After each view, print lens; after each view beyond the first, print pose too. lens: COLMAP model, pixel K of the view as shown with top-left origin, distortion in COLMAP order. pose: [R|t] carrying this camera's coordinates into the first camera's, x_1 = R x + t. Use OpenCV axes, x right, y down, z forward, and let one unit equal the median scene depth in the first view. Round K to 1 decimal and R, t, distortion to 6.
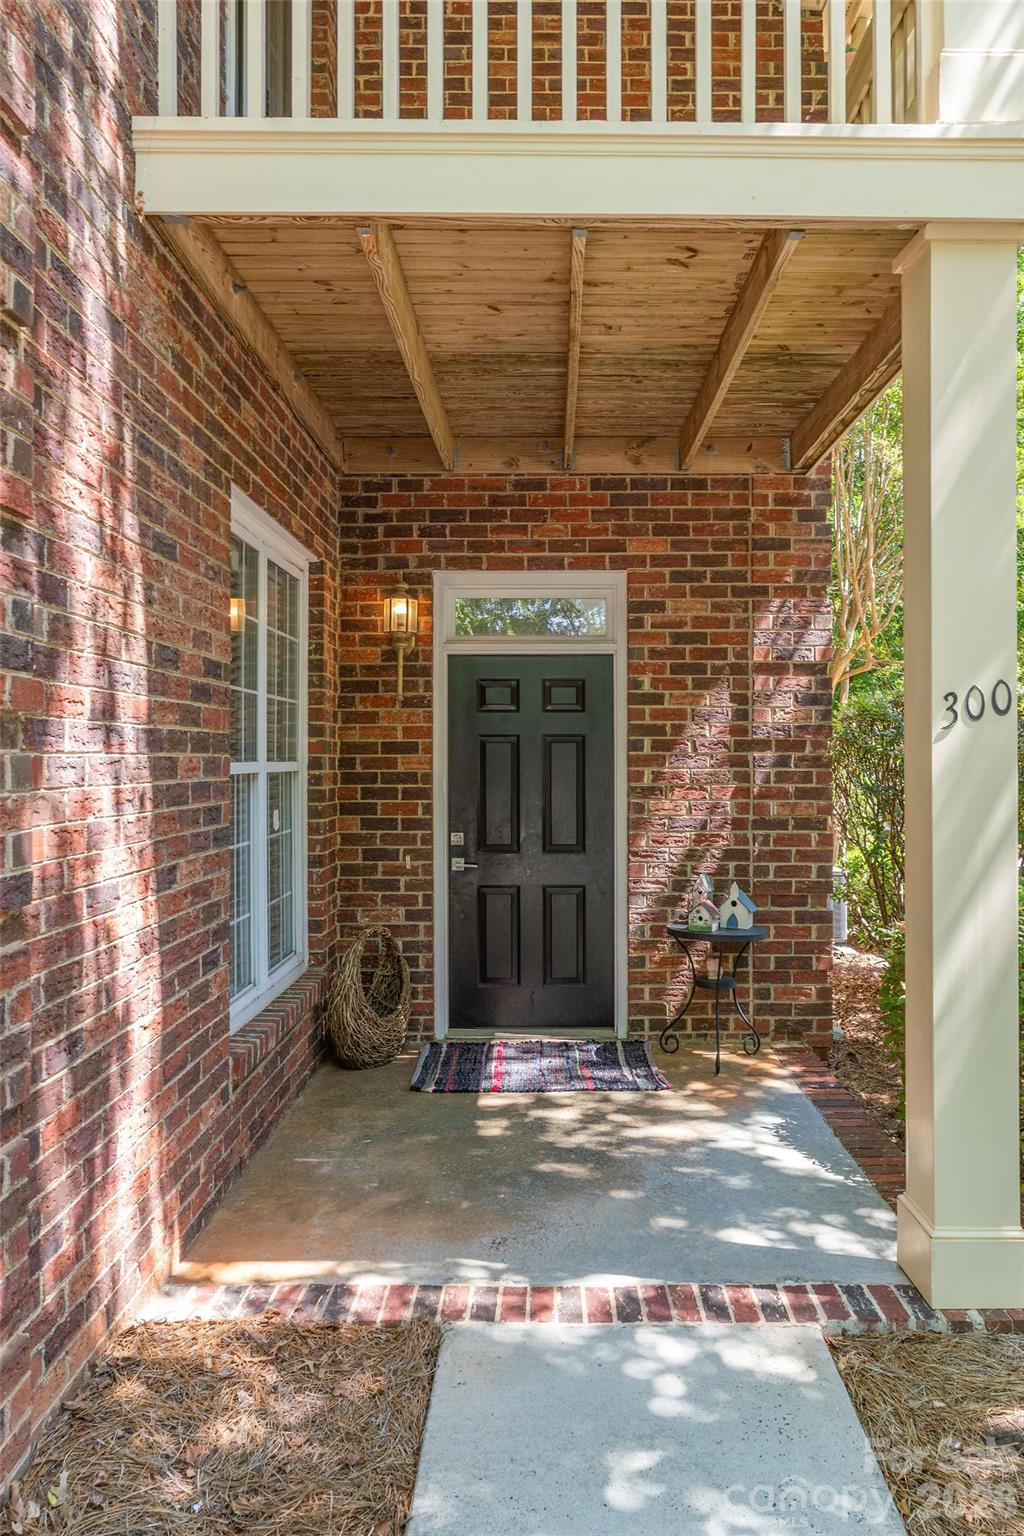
lens RADIAL K [[1096.7, 0, 526.7], [0, 1096.7, 761.1], [0, 0, 1]] dist [0.010501, 0.001347]
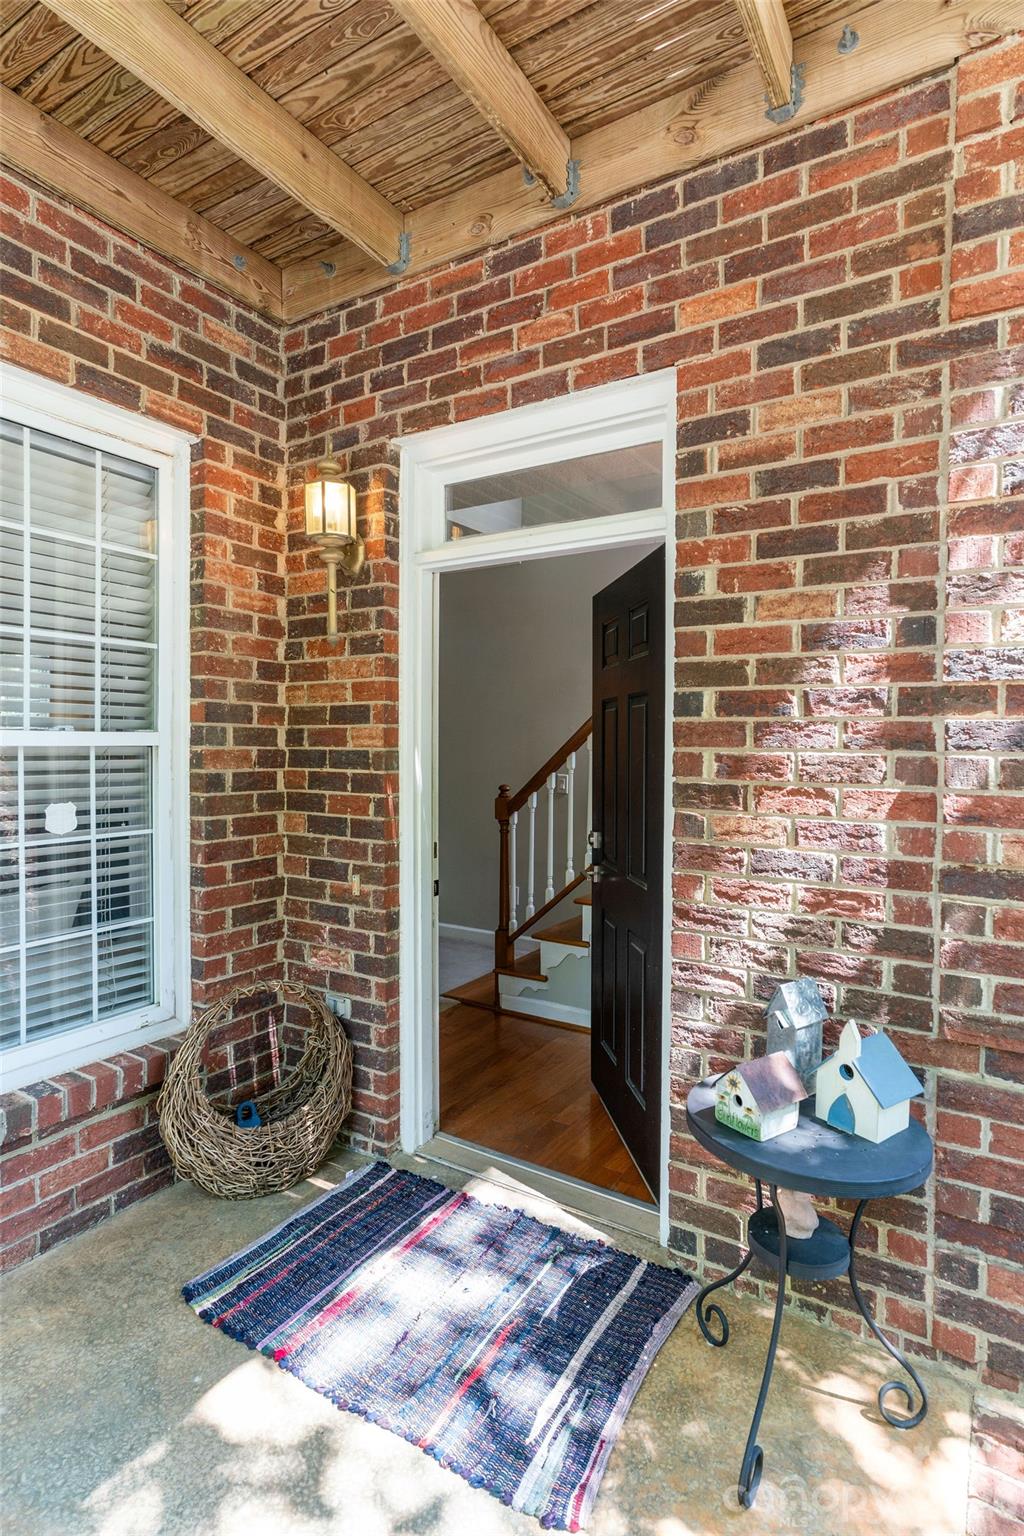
lens RADIAL K [[788.8, 0, 502.4], [0, 788.8, 759.3], [0, 0, 1]] dist [0.000135, 0.000100]
pose [[0.853229, 0.018557, -0.521207, 0.219198], [-0.010412, 0.999774, 0.018551, 0.005385], [0.521433, -0.010401, 0.853229, 0.638838]]
